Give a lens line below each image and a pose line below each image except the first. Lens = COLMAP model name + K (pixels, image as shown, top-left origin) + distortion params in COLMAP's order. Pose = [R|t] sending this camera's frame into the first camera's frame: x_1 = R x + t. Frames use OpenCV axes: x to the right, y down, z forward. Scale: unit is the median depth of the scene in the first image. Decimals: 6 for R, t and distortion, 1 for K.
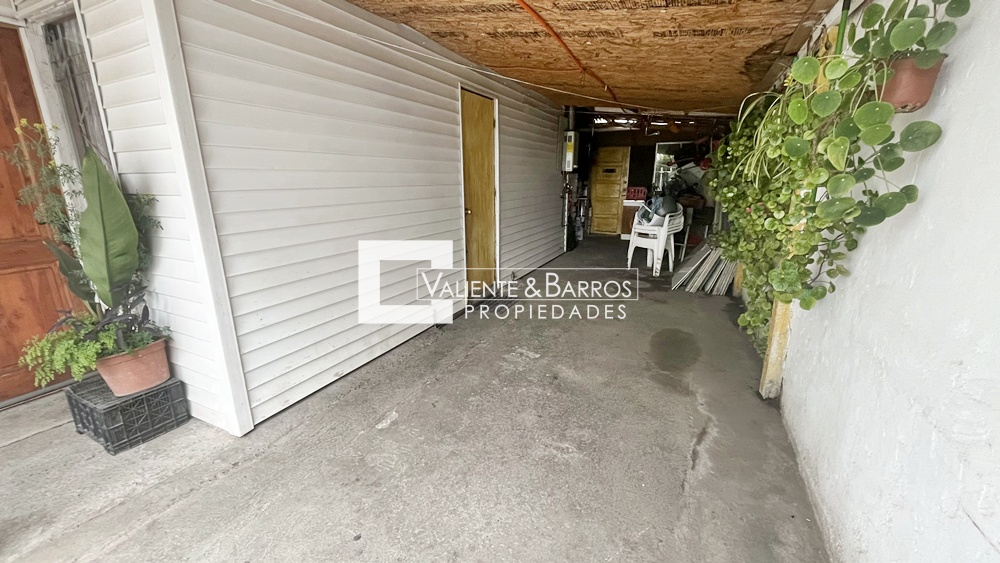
lens RADIAL K [[402.4, 0, 500.5], [0, 402.4, 282.4], [0, 0, 1]] dist [-0.000391, -0.000563]
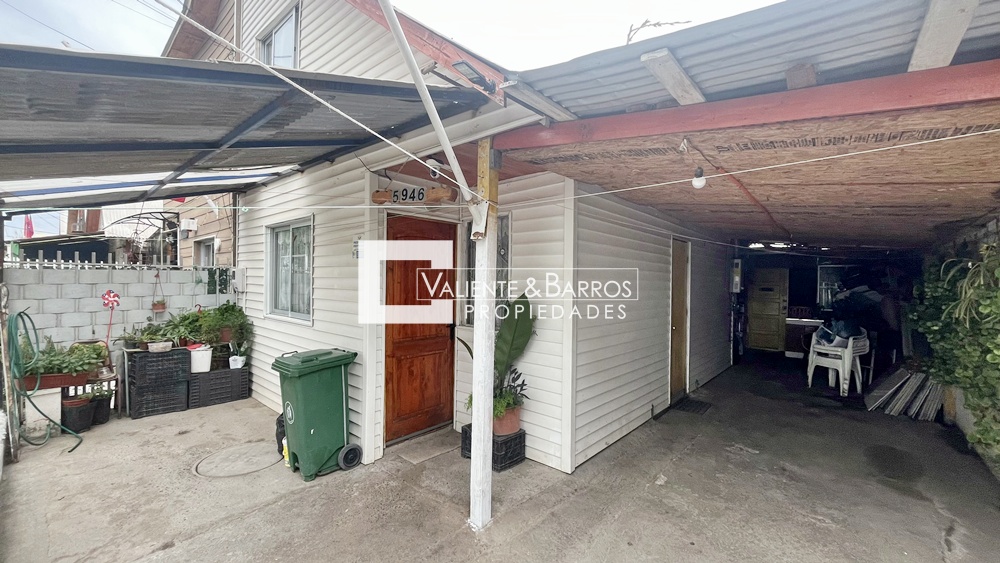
lens RADIAL K [[402.4, 0, 499.1], [0, 402.4, 283.2], [0, 0, 1]] dist [-0.000391, -0.000563]
pose [[0.963393, 0.021268, -0.267250, -0.474646], [-0.087559, 0.967145, -0.238673, 0.067851], [0.253393, 0.253336, 0.933602, -0.624314]]
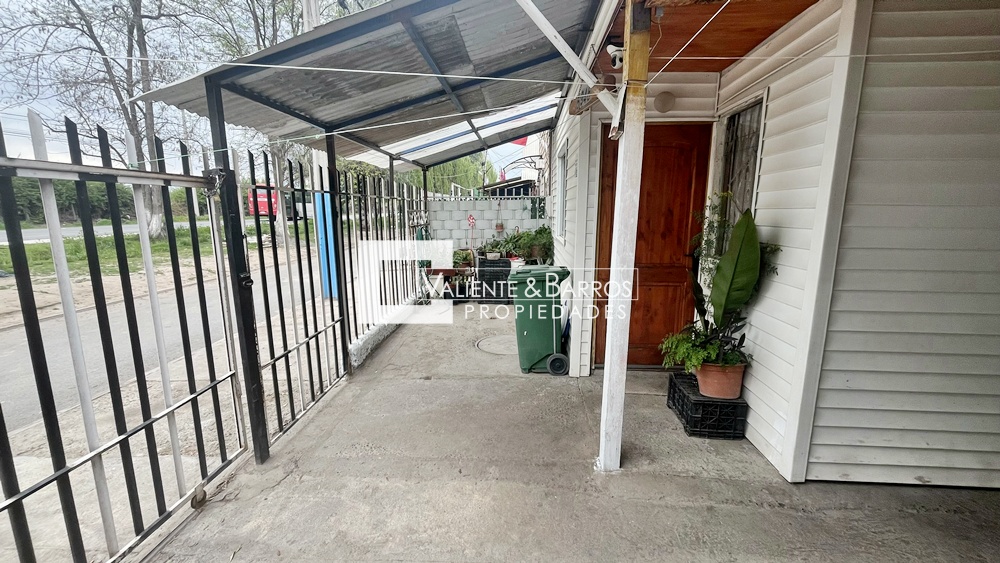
lens RADIAL K [[402.4, 0, 496.8], [0, 402.4, 282.7], [0, 0, 1]] dist [-0.000391, -0.000563]
pose [[0.371642, 0.168721, -0.912916, -0.071297], [-0.240349, 0.967307, 0.080929, -0.008550], [0.896724, 0.189342, 0.400044, -0.157138]]
